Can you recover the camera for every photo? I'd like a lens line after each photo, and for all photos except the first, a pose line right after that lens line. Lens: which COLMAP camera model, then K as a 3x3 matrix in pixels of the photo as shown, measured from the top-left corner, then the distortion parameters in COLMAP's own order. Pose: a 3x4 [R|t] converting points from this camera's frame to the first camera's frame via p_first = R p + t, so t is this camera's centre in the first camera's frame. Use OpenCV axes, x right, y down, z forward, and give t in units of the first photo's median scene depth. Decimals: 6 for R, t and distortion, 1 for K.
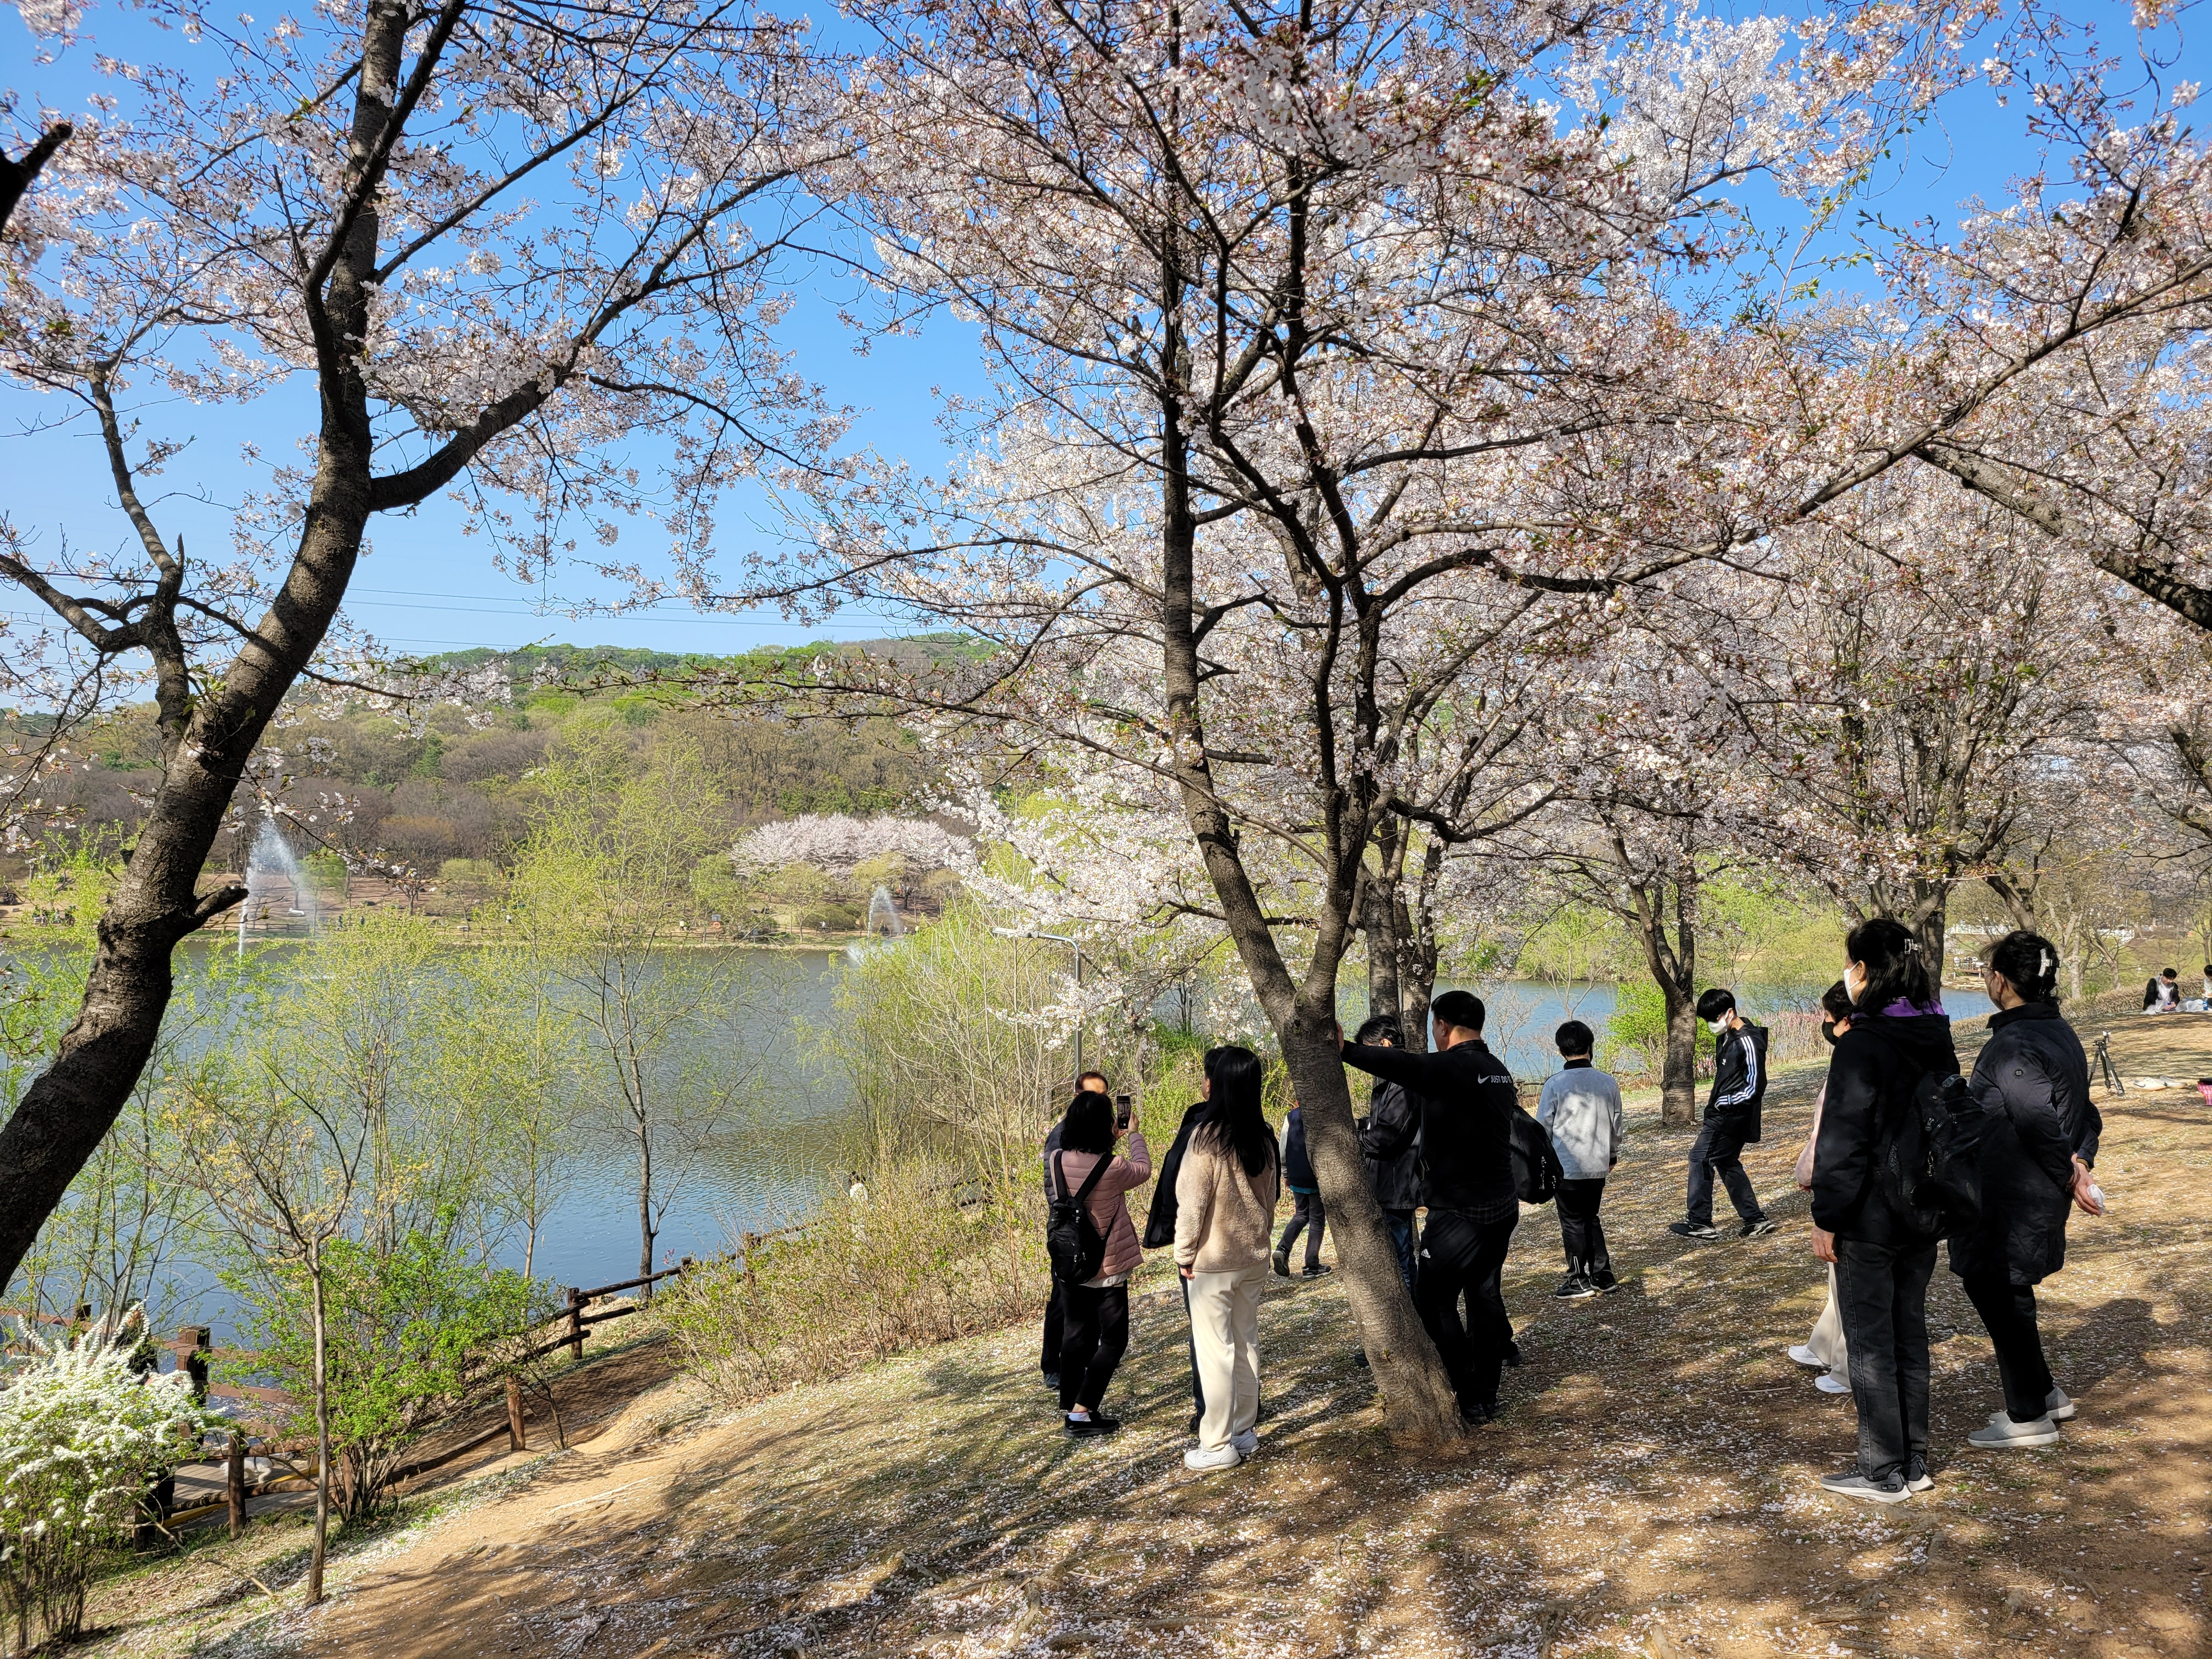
lens RADIAL K [[1666.2, 0, 1108.8], [0, 1666.2, 846.9], [0, 0, 1]] dist [0.031500, -0.009551]
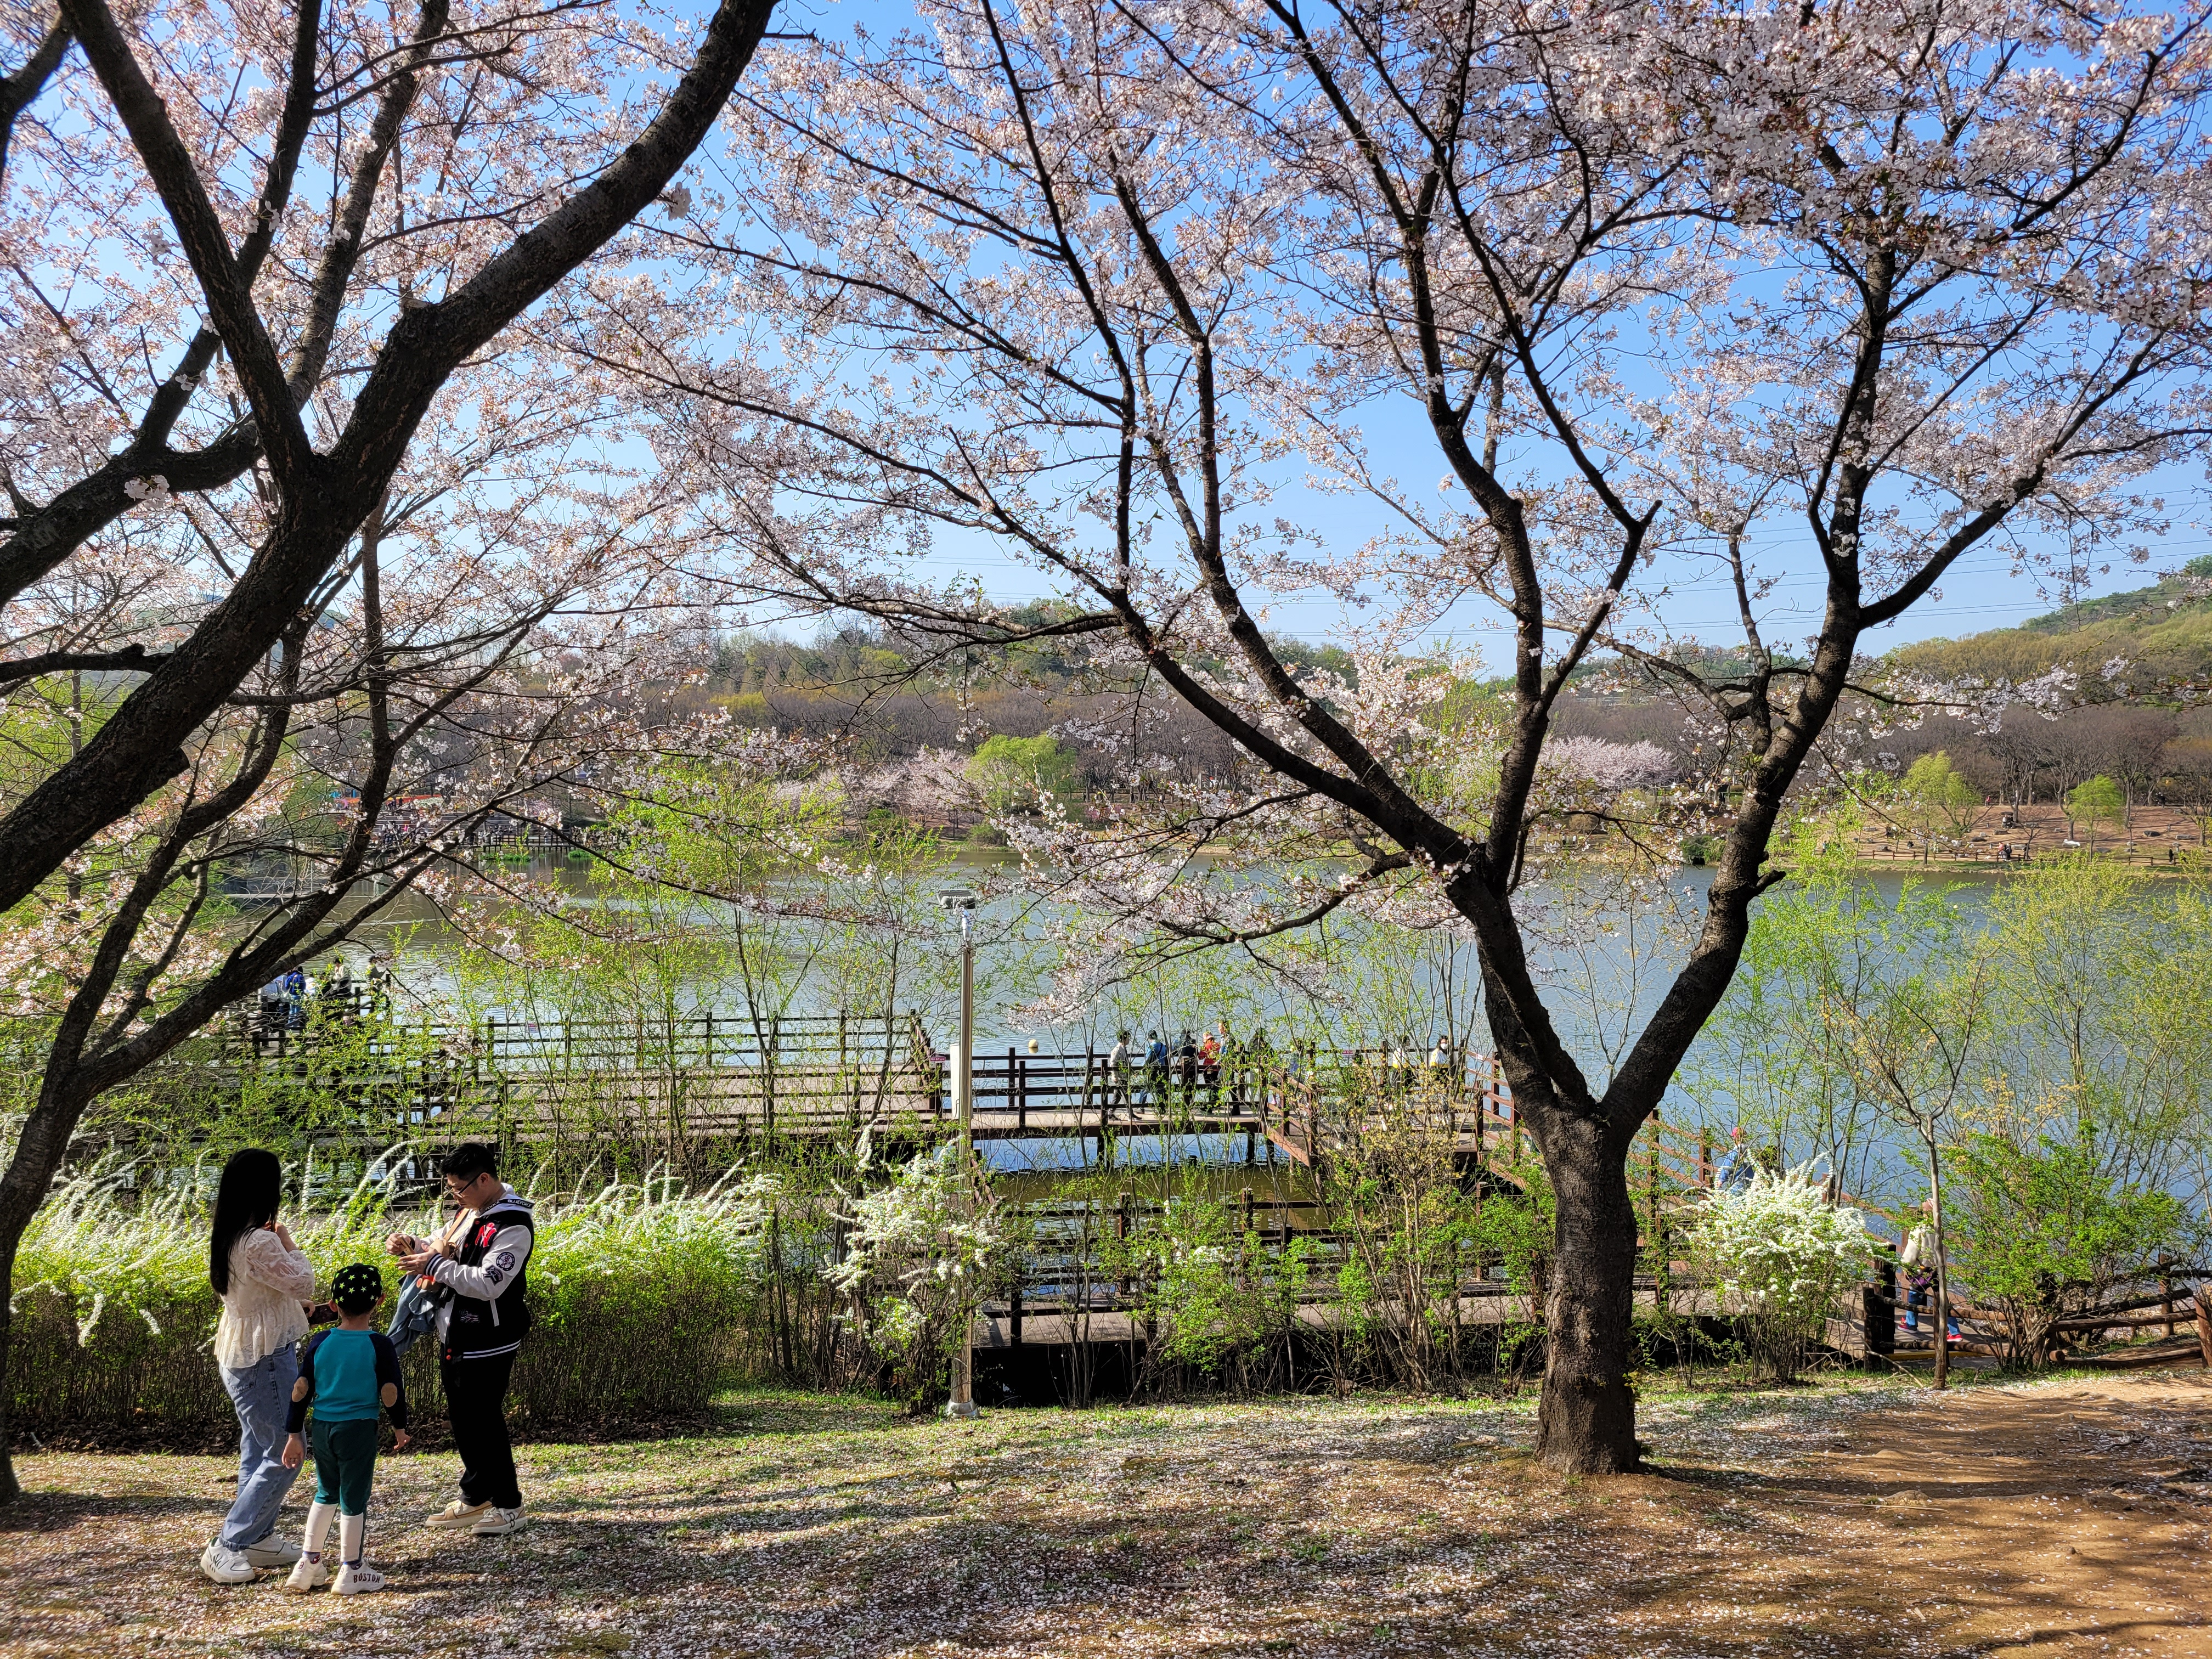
lens RADIAL K [[1666.2, 0, 1108.7], [0, 1666.2, 836.9], [0, 0, 1]] dist [0.031500, -0.009551]
pose [[0.562597, -0.008266, -0.826690, 0.381314], [0.037688, 0.999167, 0.015657, -0.046888], [0.825872, -0.039965, 0.562440, -0.393935]]
